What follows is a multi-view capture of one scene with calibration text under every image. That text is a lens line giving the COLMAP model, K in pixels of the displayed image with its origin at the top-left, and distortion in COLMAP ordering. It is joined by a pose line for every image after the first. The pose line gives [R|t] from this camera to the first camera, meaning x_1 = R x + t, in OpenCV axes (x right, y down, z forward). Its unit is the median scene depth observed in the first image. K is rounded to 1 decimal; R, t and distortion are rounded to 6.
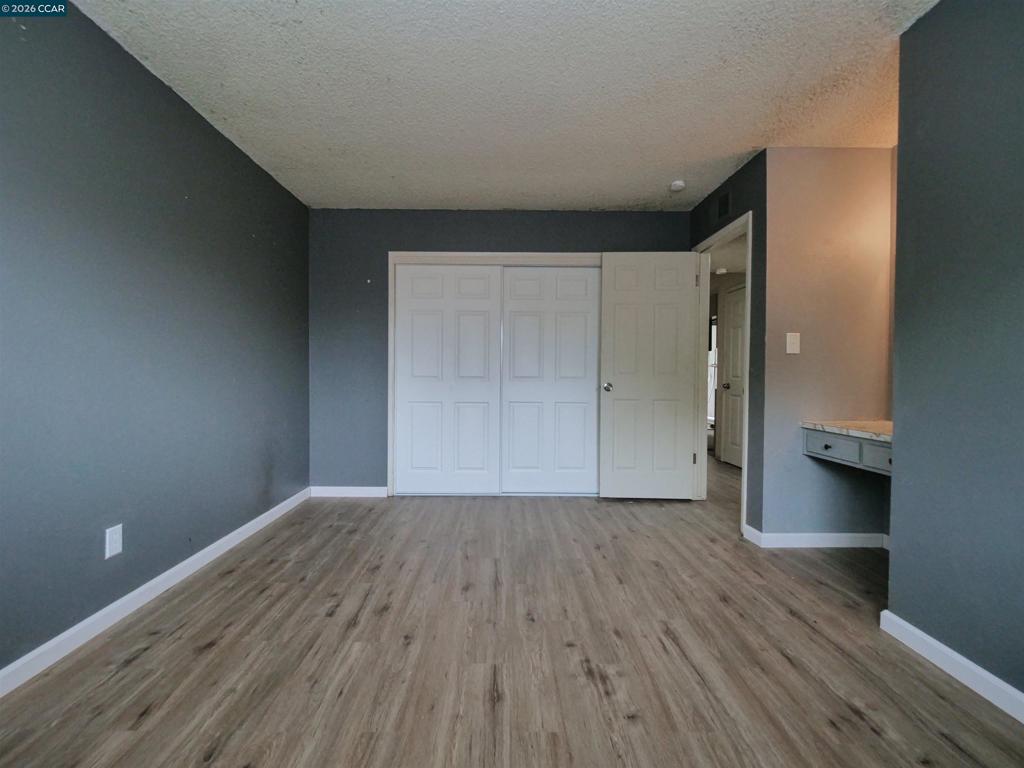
lens RADIAL K [[427.3, 0, 502.8], [0, 427.3, 382.3], [0, 0, 1]] dist [0.002676, -0.000087]
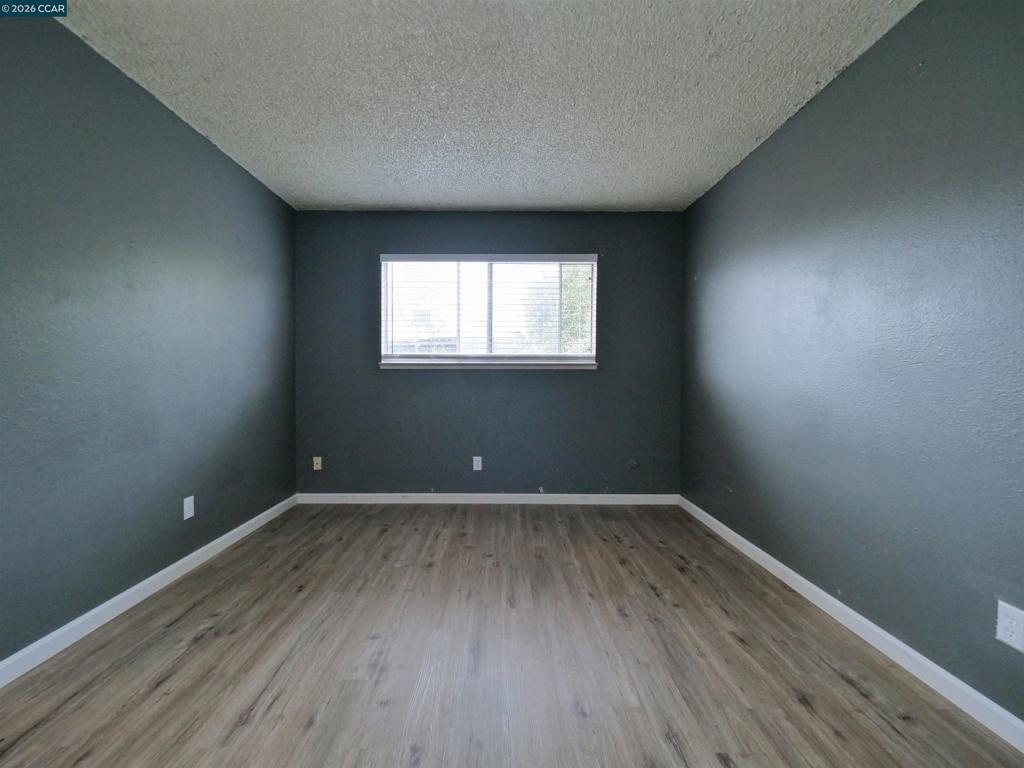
lens RADIAL K [[433.7, 0, 512.0], [0, 433.7, 384.0], [0, 0, 1]] dist [-0.000434, 0.000033]
pose [[-0.999701, -0.012621, -0.020966, -0.063572], [-0.013366, 0.999270, 0.035777, -0.044450], [0.020499, 0.036046, -0.999140, 1.701012]]
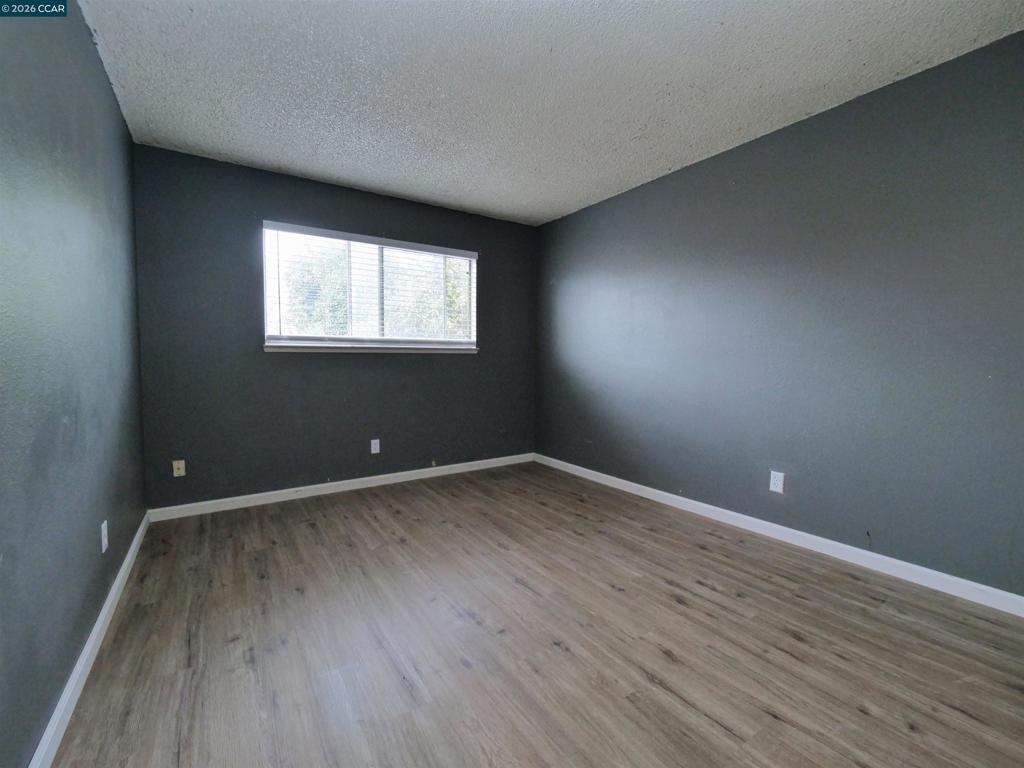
lens RADIAL K [[427.3, 0, 502.8], [0, 427.3, 382.3], [0, 0, 1]] dist [0.002676, -0.000087]
pose [[-0.830959, 0.020313, -0.555962, 0.657500], [-0.018220, 0.997803, 0.063689, -0.039507], [0.556035, 0.063053, -0.828764, 1.674001]]
